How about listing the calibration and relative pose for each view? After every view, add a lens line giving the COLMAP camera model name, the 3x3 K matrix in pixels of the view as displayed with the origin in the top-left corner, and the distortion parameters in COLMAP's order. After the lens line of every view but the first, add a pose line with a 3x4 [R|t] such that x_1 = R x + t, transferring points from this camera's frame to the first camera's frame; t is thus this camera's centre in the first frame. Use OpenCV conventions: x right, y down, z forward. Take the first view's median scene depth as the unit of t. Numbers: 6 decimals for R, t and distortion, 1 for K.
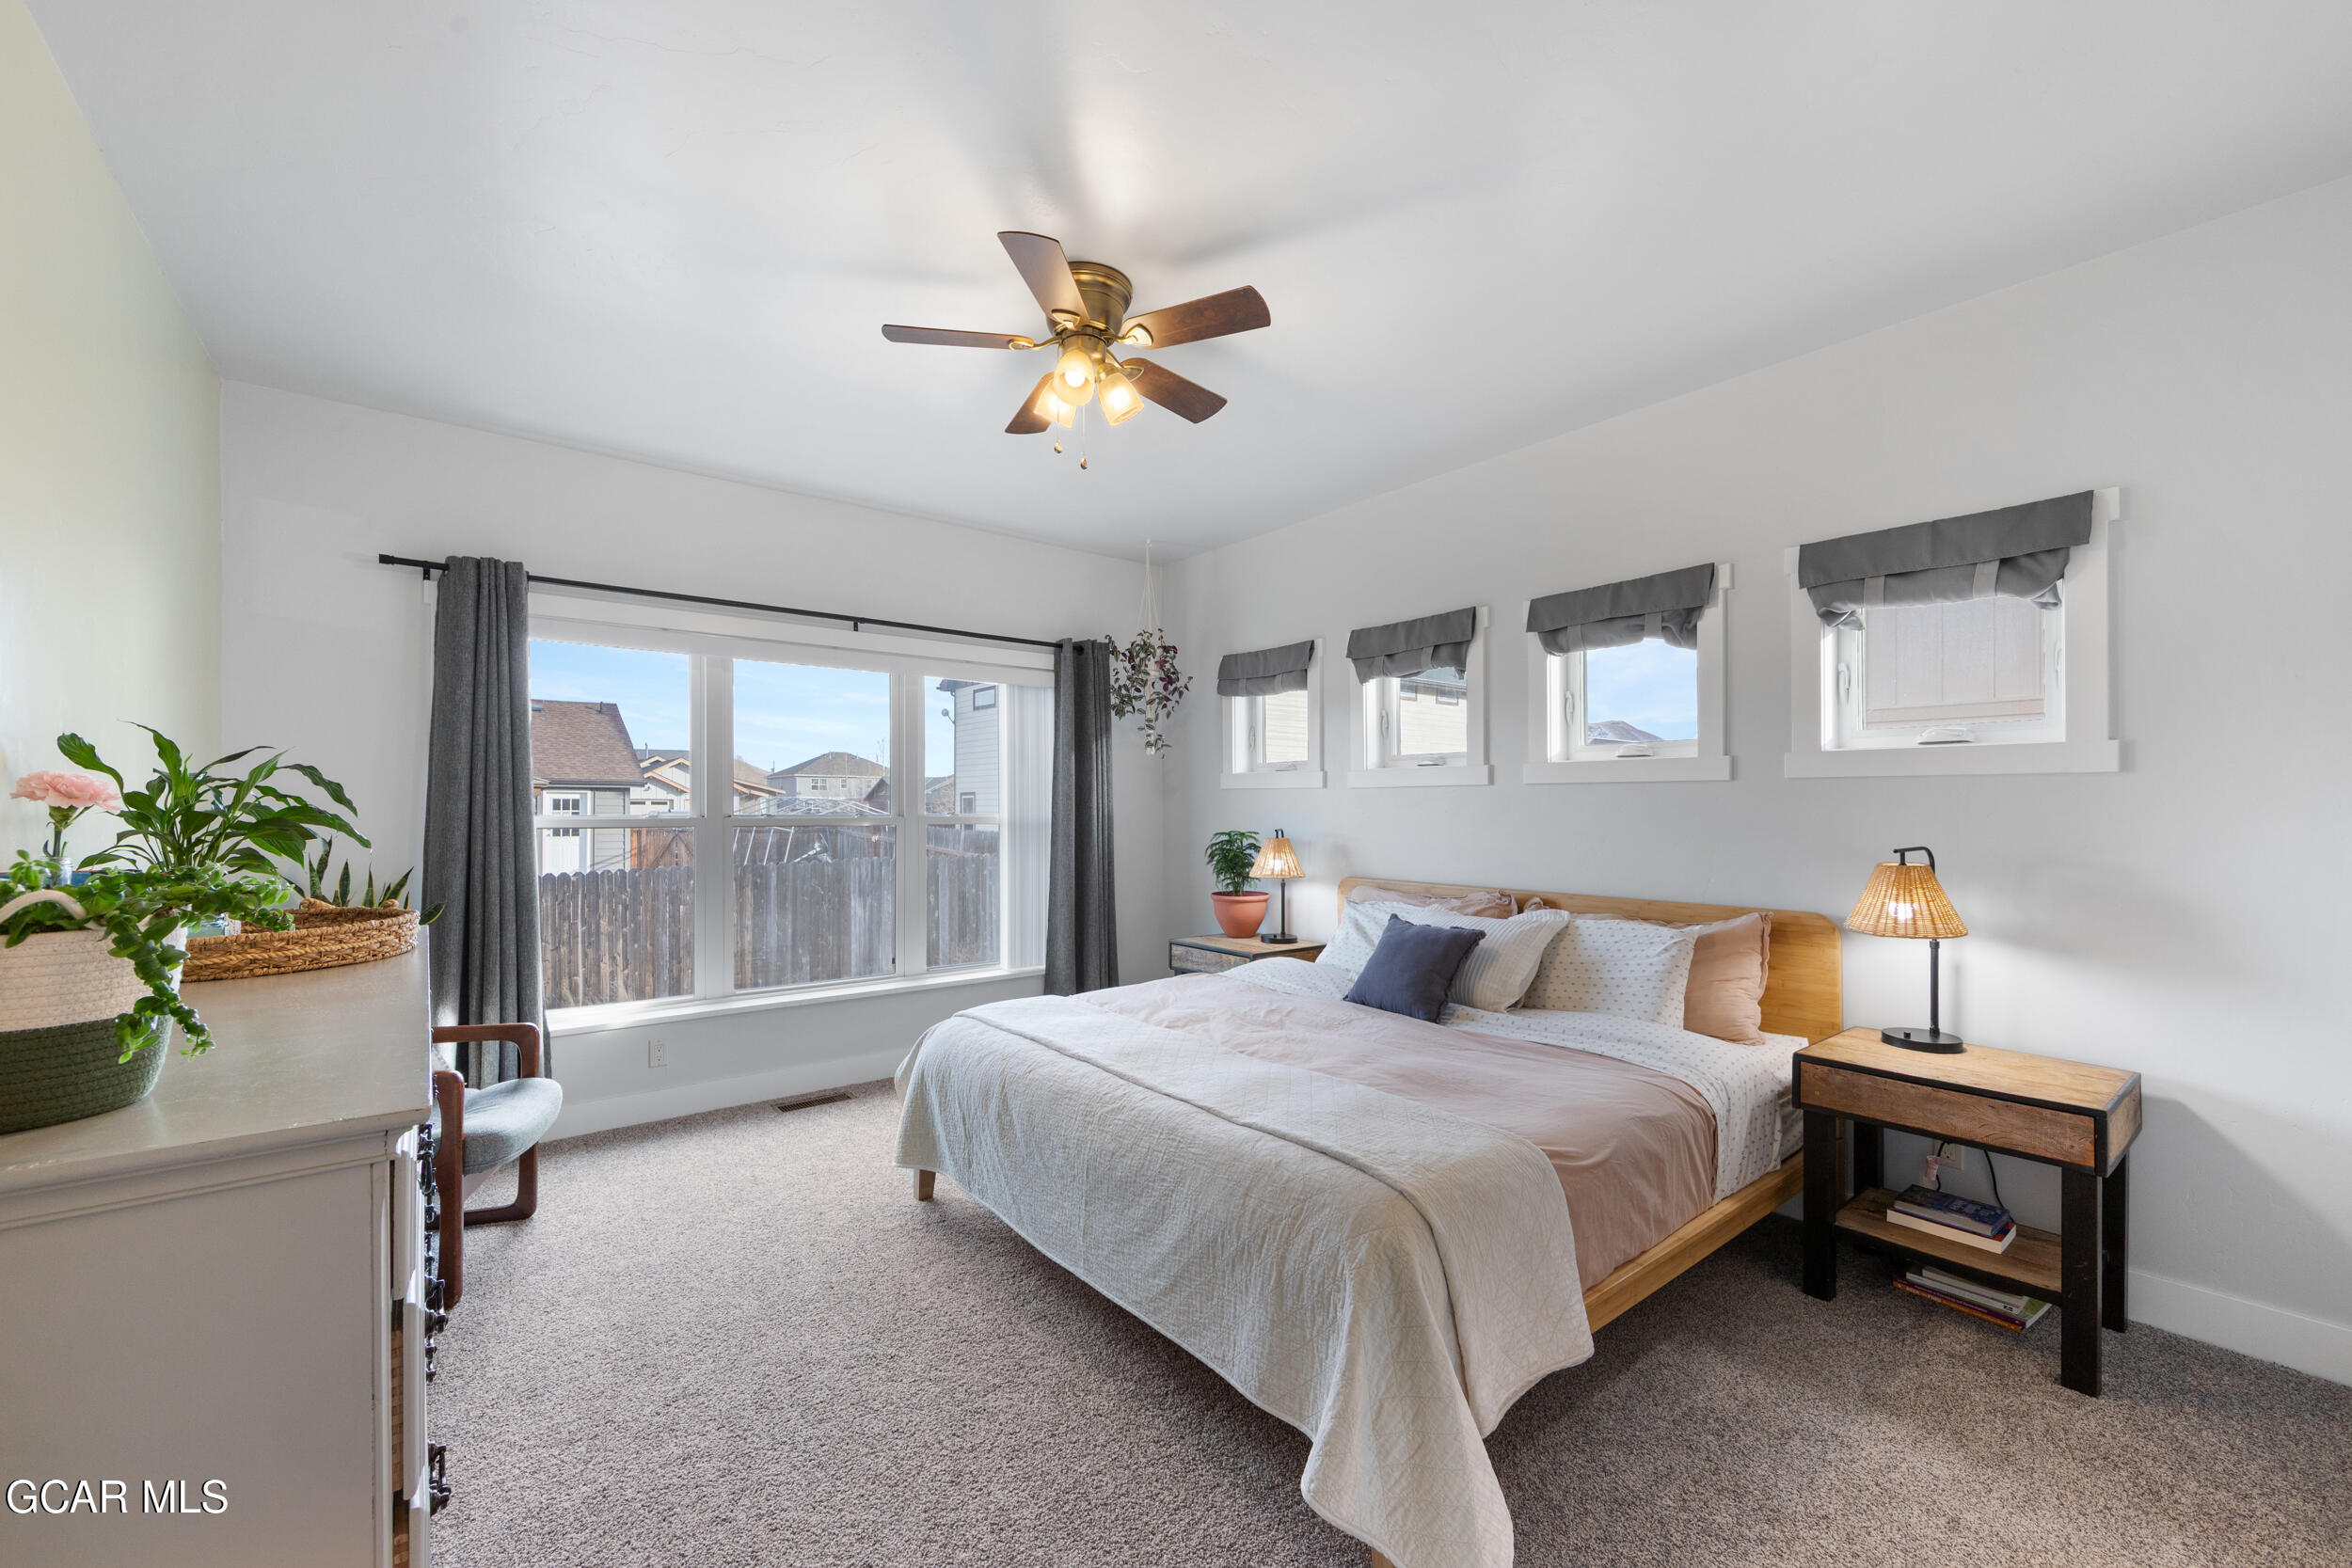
lens RADIAL K [[935.5, 0, 1172.7], [0, 935.5, 813.5], [0, 0, 1]] dist [-0.000570, -0.000106]
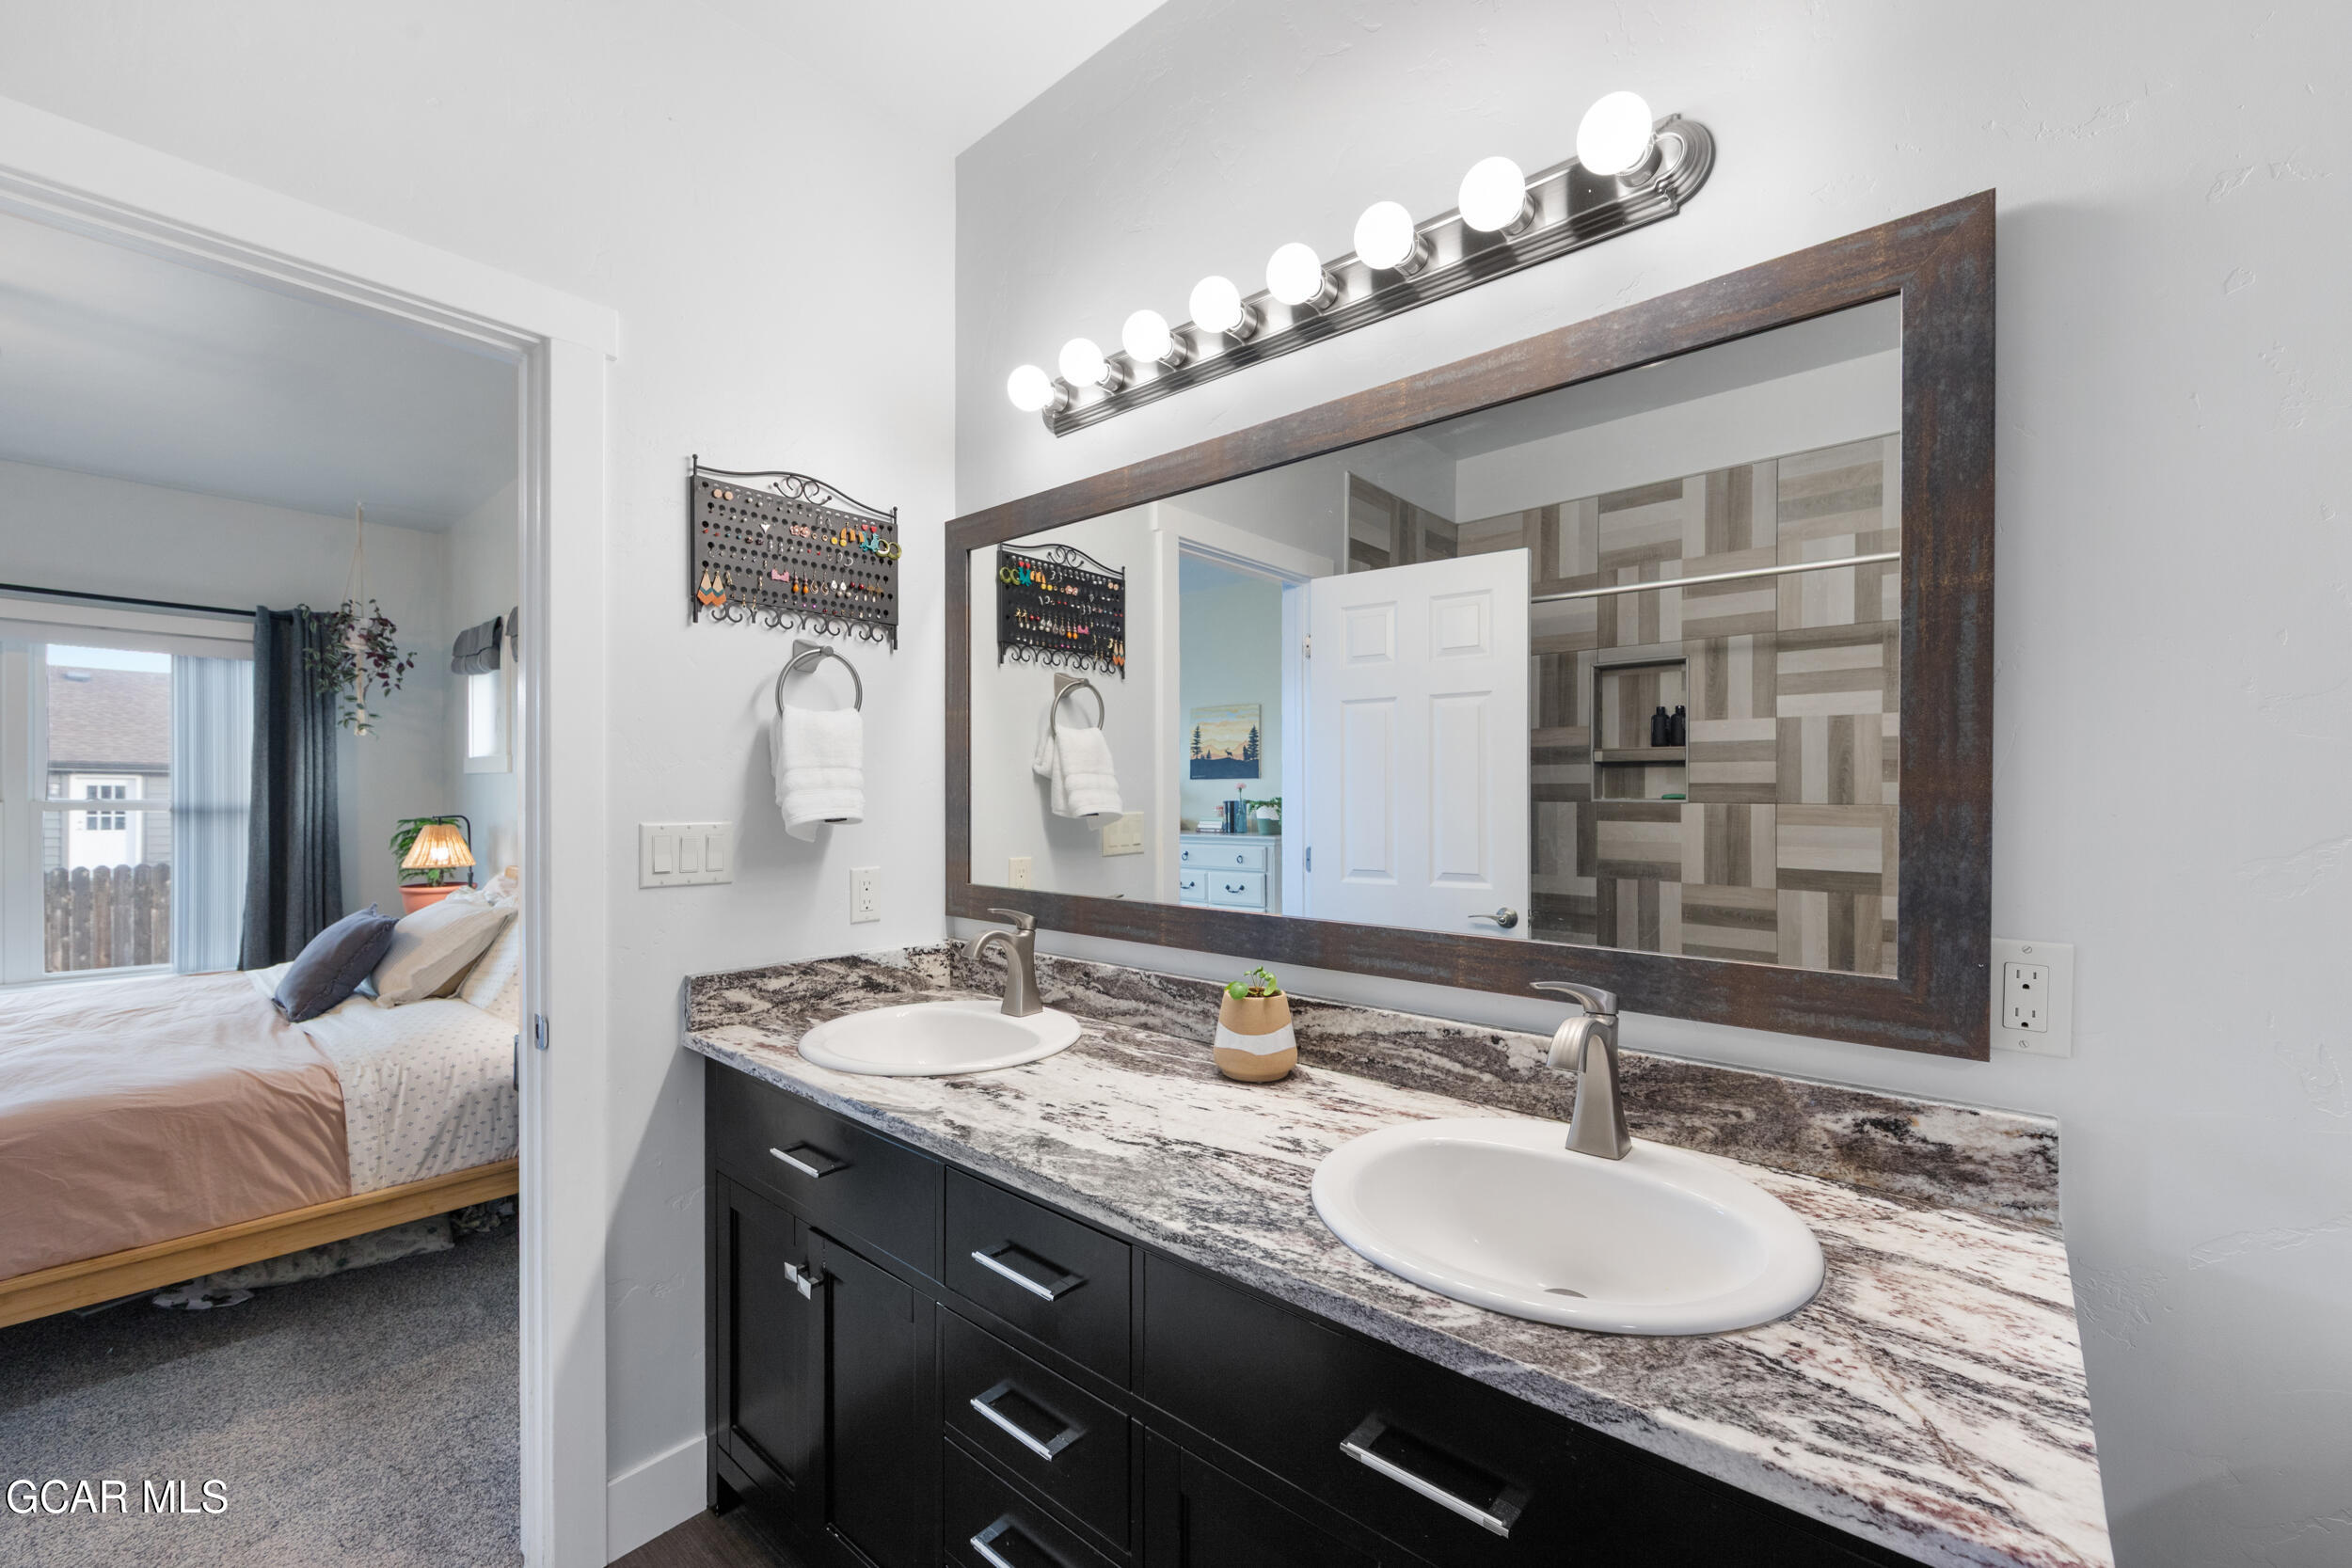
lens RADIAL K [[952.3, 0, 1168.8], [0, 952.3, 805.5], [0, 0, 1]] dist [-0.000841, -0.000113]
pose [[0.983923, 0.000783, 0.178594, 0.576737], [-0.000857, 1.000000, 0.000336, 0.004964], [-0.178593, -0.000484, 0.983923, -0.062875]]
